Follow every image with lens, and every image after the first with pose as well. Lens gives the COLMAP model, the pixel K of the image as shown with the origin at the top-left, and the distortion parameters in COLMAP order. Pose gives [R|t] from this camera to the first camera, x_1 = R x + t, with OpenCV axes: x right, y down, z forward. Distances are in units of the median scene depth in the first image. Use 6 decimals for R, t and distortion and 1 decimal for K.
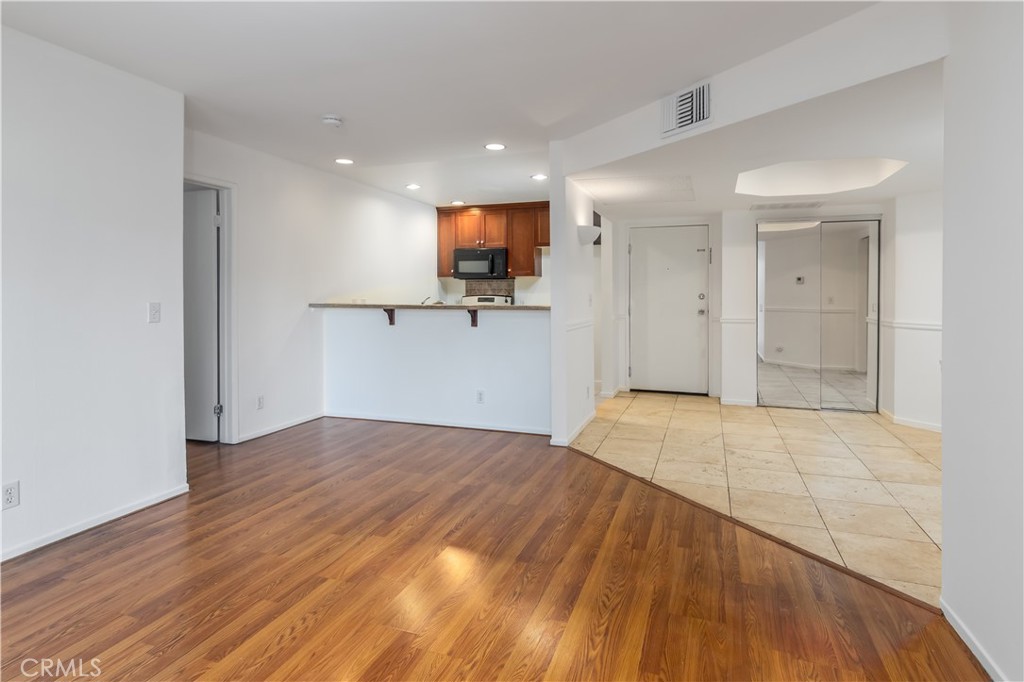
lens RADIAL K [[556.5, 0, 511.7], [0, 556.5, 292.6], [0, 0, 1]] dist [-0.002643, -0.000481]
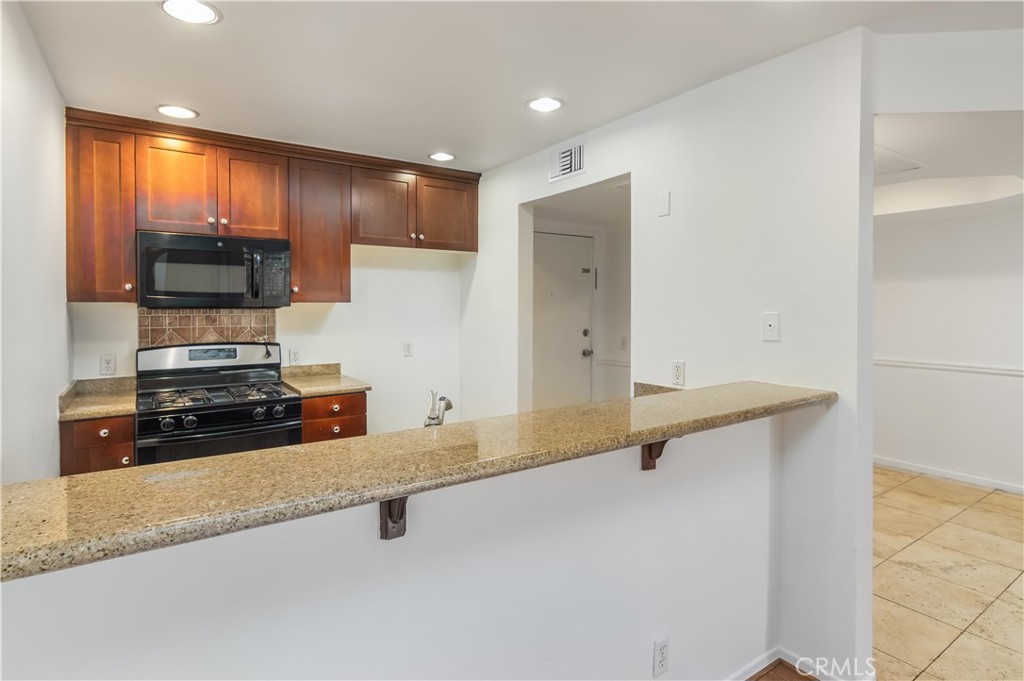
lens RADIAL K [[531.3, 0, 520.9], [0, 531.3, 306.0], [0, 0, 1]] dist [0.002307, 0.000026]
pose [[0.578439, -0.000972, 0.815725, -0.290695], [0.000450, 1.000000, 0.000873, -0.029469], [-0.815726, -0.000138, 0.578439, 0.660739]]
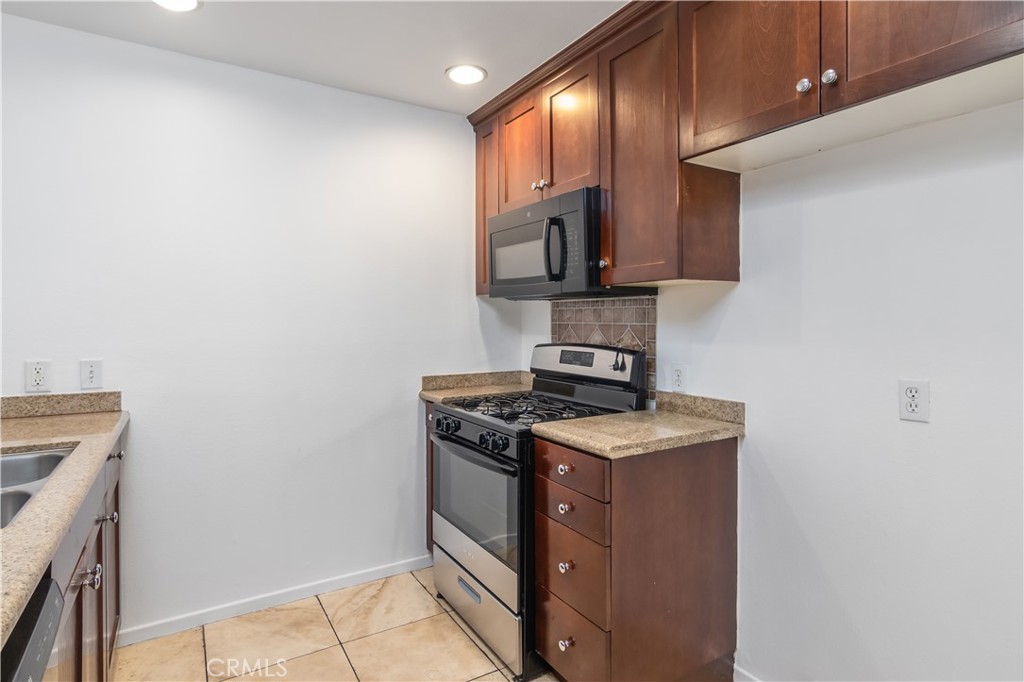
lens RADIAL K [[532.5, 0, 508.7], [0, 532.5, 319.0], [0, 0, 1]] dist [0.000028, 0.000267]
pose [[0.783593, 0.001410, -0.621272, 0.144161], [-0.000517, 0.999999, 0.001616, -0.013093], [0.621274, -0.000945, 0.783593, 0.849160]]
